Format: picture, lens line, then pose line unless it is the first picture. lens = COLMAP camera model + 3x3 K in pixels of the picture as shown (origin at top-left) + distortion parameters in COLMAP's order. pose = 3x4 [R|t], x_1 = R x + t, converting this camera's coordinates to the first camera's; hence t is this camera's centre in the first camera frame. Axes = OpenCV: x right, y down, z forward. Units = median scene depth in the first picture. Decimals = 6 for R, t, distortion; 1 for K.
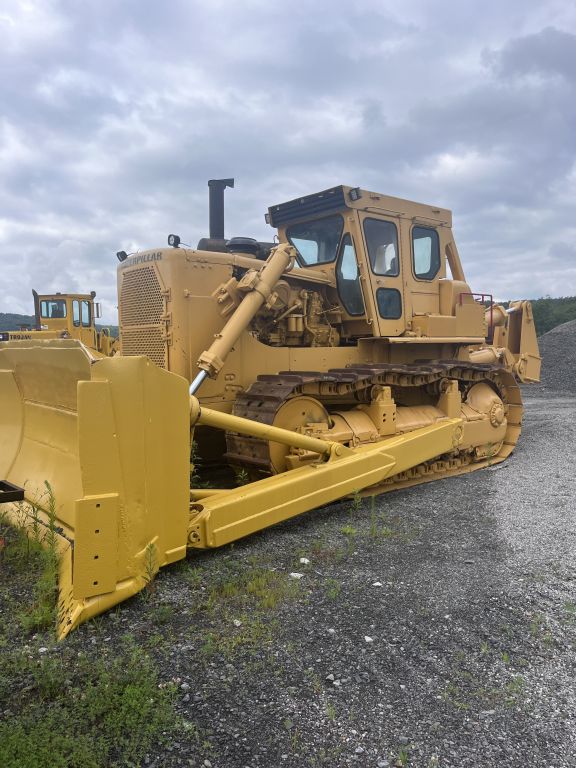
lens RADIAL K [[584.4, 0, 287.5], [0, 584.4, 382.2], [0, 0, 1]] dist [0.049924, -0.000813]
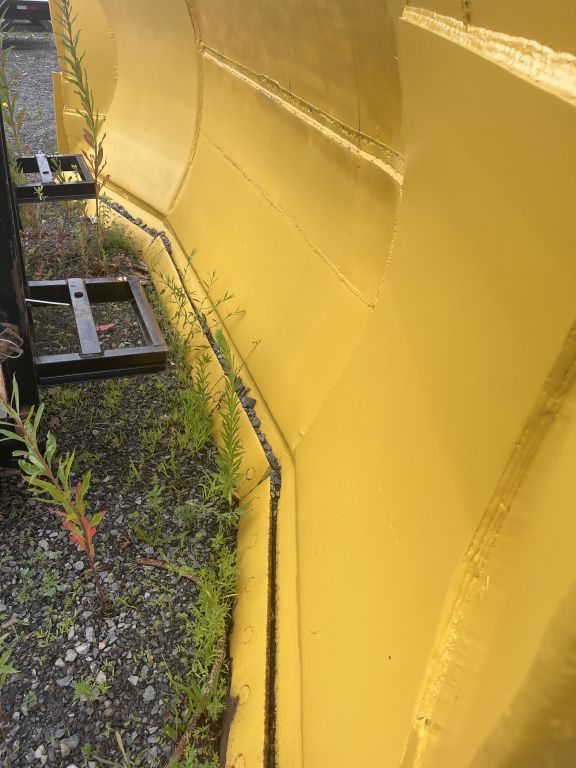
lens RADIAL K [[584.4, 0, 287.4], [0, 584.4, 384.0], [0, 0, 1]] dist [0.049924, -0.000813]
pose [[0.937070, 0.255514, -0.237934, -0.214555], [-0.095488, 0.843056, 0.529281, -0.001668], [0.335831, -0.473253, 0.814401, 0.547724]]
